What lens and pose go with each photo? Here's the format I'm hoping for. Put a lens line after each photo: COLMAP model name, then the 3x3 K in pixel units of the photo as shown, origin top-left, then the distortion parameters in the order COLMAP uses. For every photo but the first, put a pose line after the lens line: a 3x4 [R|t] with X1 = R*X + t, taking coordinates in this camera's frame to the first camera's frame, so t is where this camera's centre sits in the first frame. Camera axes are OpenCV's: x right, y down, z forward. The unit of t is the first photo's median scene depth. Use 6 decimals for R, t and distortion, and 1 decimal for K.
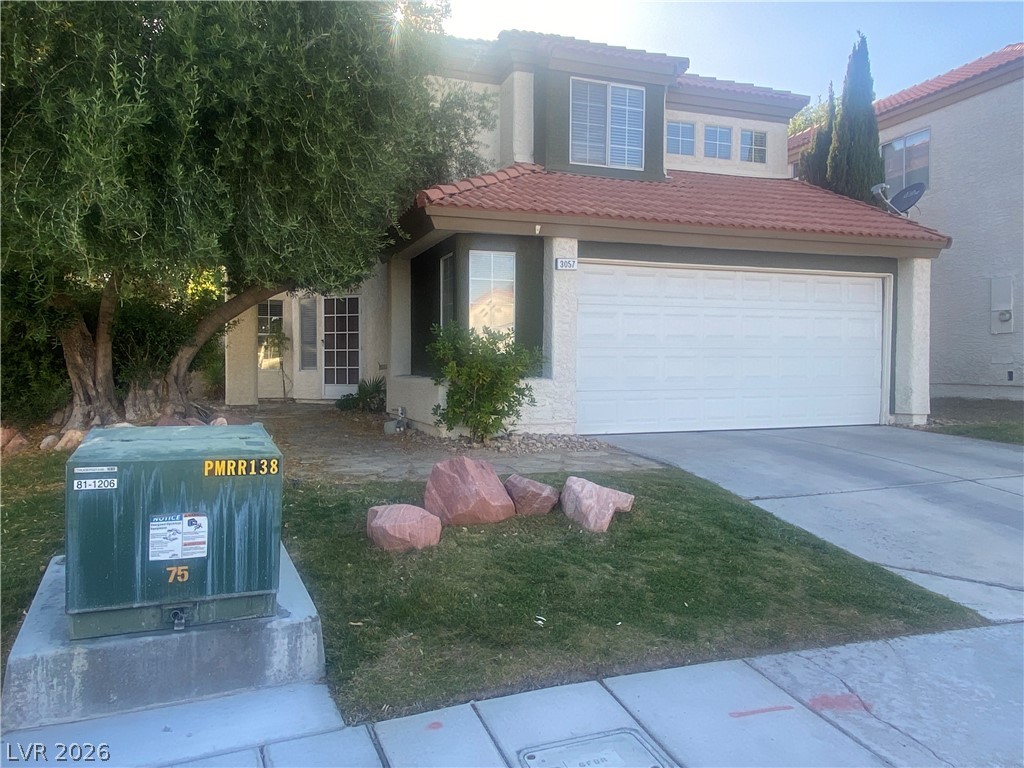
lens RADIAL K [[716.9, 0, 511.5], [0, 716.9, 380.3], [0, 0, 1]] dist [0.070619, -0.005759]
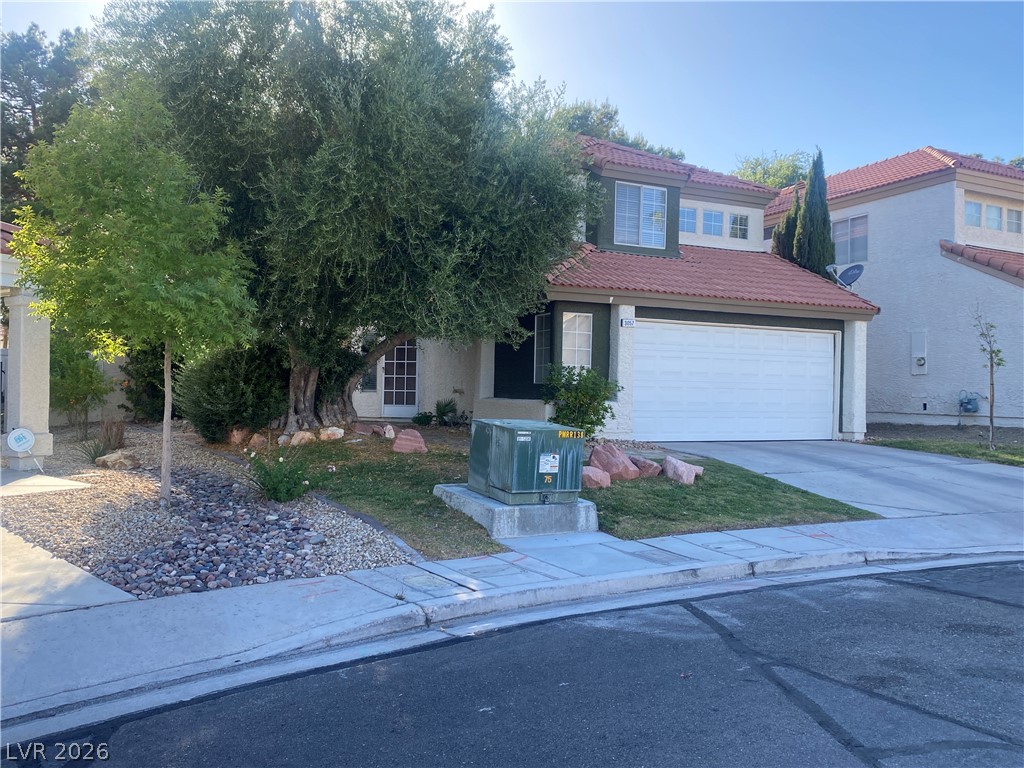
lens RADIAL K [[838.3, 0, 512.0], [0, 838.3, 384.0], [0, 0, 1]] dist [0.122221, 0.002833]
pose [[0.993099, 0.018917, 0.115746, -0.299555], [-0.015460, 0.999409, -0.030697, 0.015042], [-0.116258, 0.028696, 0.992804, -0.561668]]
